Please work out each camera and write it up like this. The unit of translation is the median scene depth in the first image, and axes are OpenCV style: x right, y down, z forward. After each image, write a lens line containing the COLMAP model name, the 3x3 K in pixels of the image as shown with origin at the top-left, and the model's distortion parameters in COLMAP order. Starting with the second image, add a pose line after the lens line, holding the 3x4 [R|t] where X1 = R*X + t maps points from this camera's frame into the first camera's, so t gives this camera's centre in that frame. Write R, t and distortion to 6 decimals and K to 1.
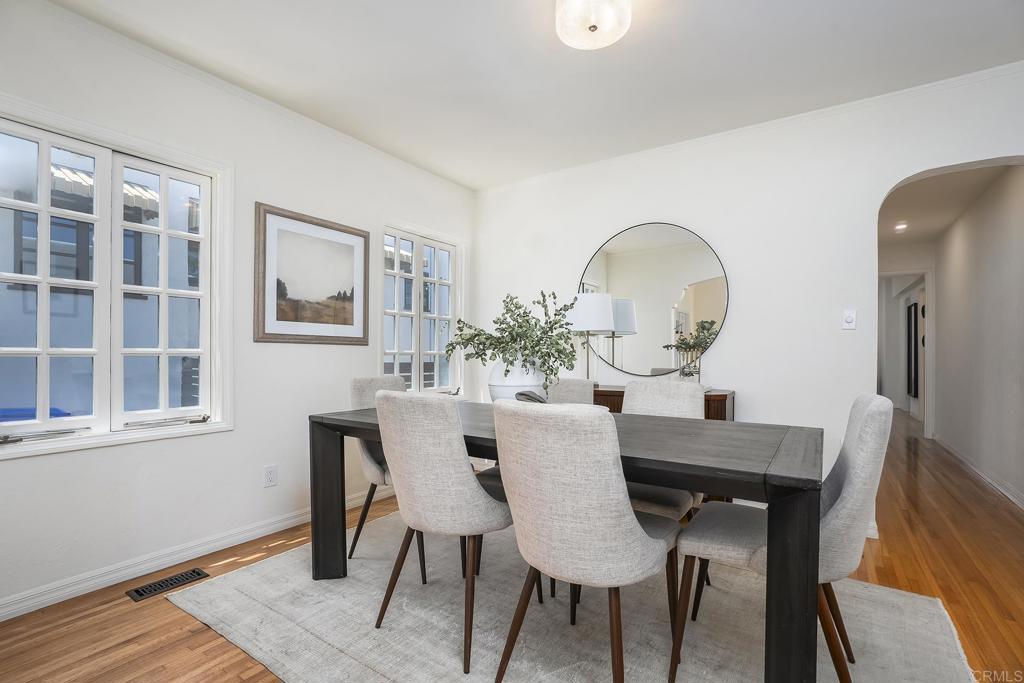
lens RADIAL K [[473.1, 0, 512.8], [0, 473.1, 352.4], [0, 0, 1]] dist [-0.045996, 0.018178]
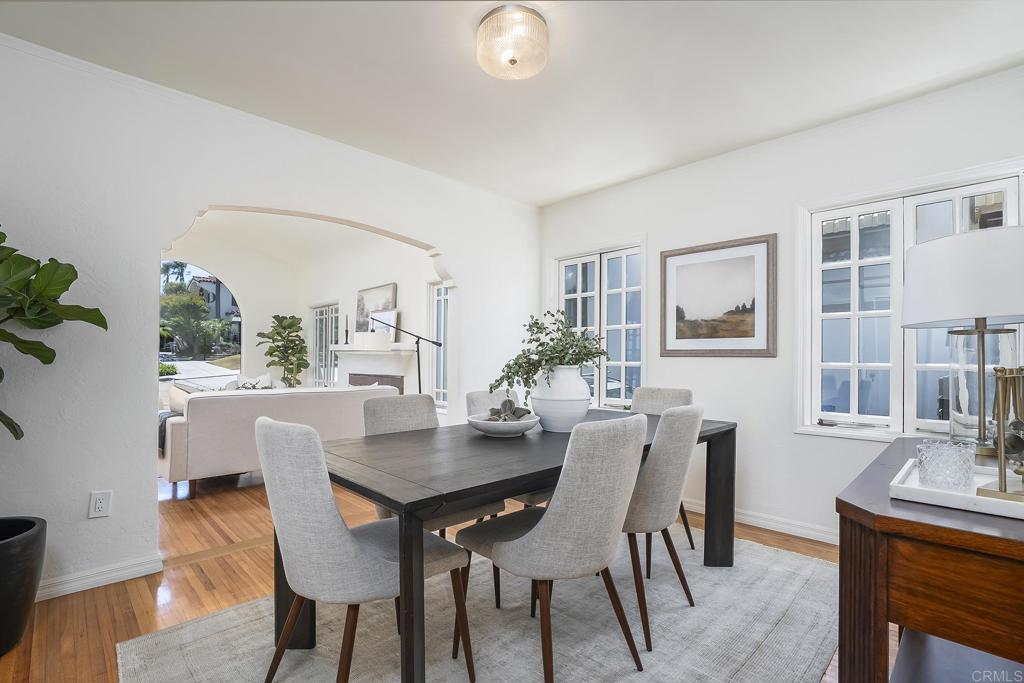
lens RADIAL K [[463.2, 0, 508.4], [0, 463.2, 357.6], [0, 0, 1]] dist [-0.010566, 0.000002]
pose [[-0.188384, -0.006872, -0.982071, 0.797840], [0.000648, 0.999974, -0.007122, -0.009941], [0.982095, -0.001978, -0.188374, 0.783907]]
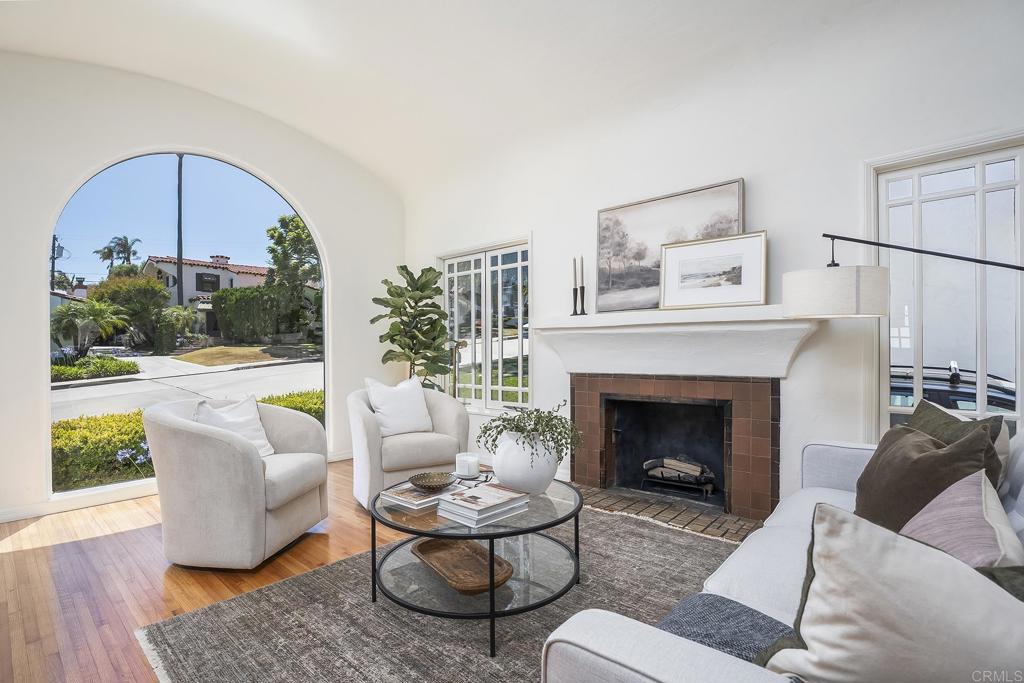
lens RADIAL K [[491.8, 0, 512.7], [0, 491.8, 354.3], [0, 0, 1]] dist [-0.046494, 0.012740]
pose [[-0.126926, 0.005179, -0.991899, -0.135110], [0.011884, 0.999923, 0.003700, -0.001932], [0.991841, -0.011318, -0.126978, -0.548925]]
